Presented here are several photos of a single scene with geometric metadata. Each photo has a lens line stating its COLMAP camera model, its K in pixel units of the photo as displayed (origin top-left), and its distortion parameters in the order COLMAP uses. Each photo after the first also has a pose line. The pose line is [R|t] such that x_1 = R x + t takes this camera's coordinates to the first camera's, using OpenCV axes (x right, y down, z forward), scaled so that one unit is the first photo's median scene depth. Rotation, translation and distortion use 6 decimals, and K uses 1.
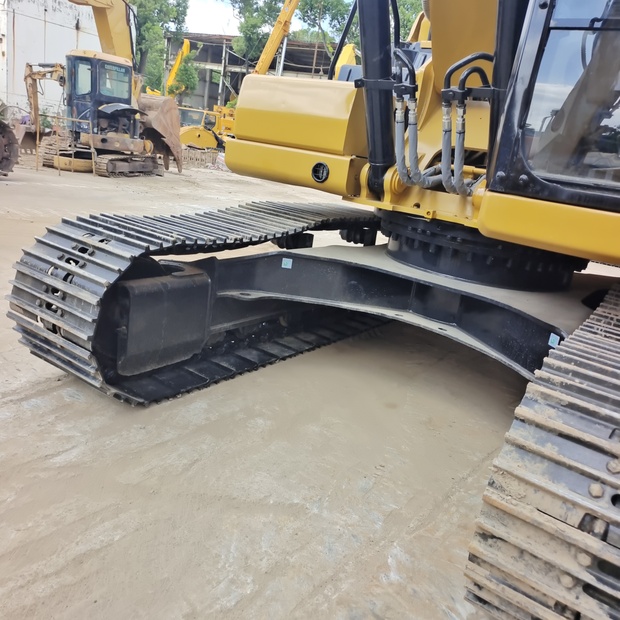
lens RADIAL K [[554.3, 0, 318.6], [0, 554.3, 309.1], [0, 0, 1]] dist [0.009700, 0.037462]
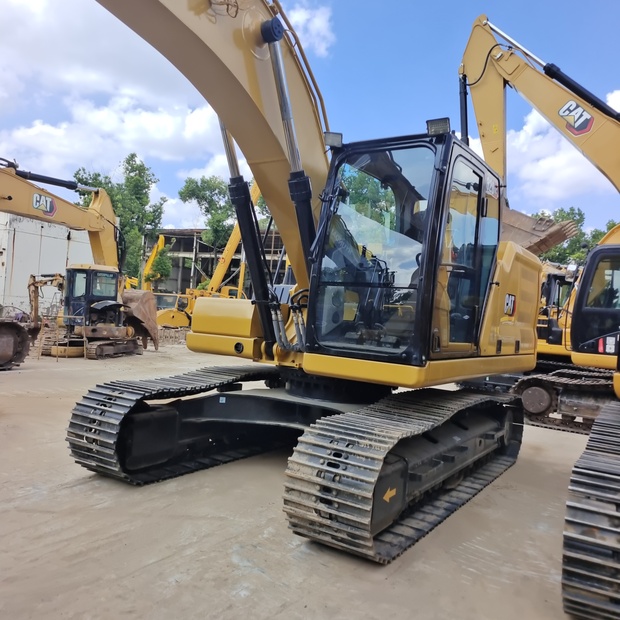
lens RADIAL K [[554.3, 0, 318.6], [0, 554.3, 309.1], [0, 0, 1]] dist [0.009700, 0.037462]
pose [[0.995694, -0.076467, 0.052413, 0.128756], [0.088272, 0.954747, -0.284017, 0.122987], [-0.028323, 0.287421, 0.957386, -0.562605]]
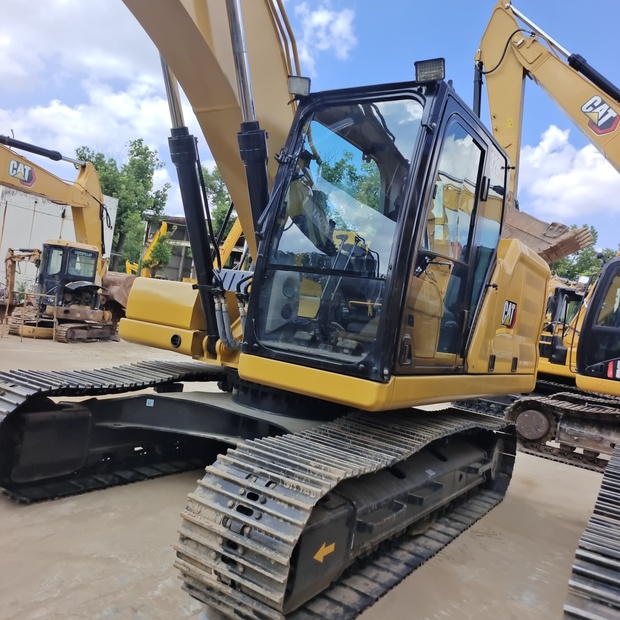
lens RADIAL K [[554.3, 0, 318.6], [0, 554.3, 309.1], [0, 0, 1]] dist [0.009700, 0.037462]
pose [[0.998978, -0.001767, 0.045170, 0.231560], [0.014606, 0.958254, -0.285544, 0.075013], [-0.042780, 0.285912, 0.957300, -0.340069]]
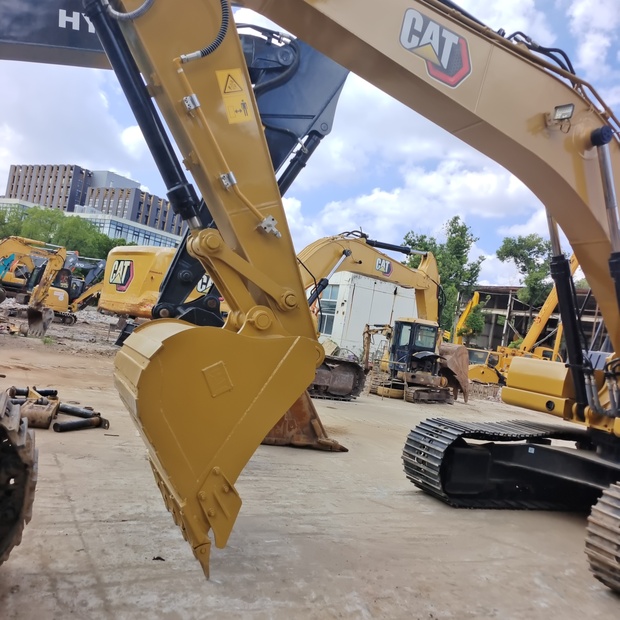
lens RADIAL K [[557.5, 0, 326.7], [0, 557.5, 314.8], [0, 0, 1]] dist [0.059698, 0.004003]
pose [[0.891054, -0.018960, -0.453502, 0.154896], [-0.157838, 0.923830, -0.348749, 0.208429], [0.425571, 0.382334, 0.820189, -0.822159]]
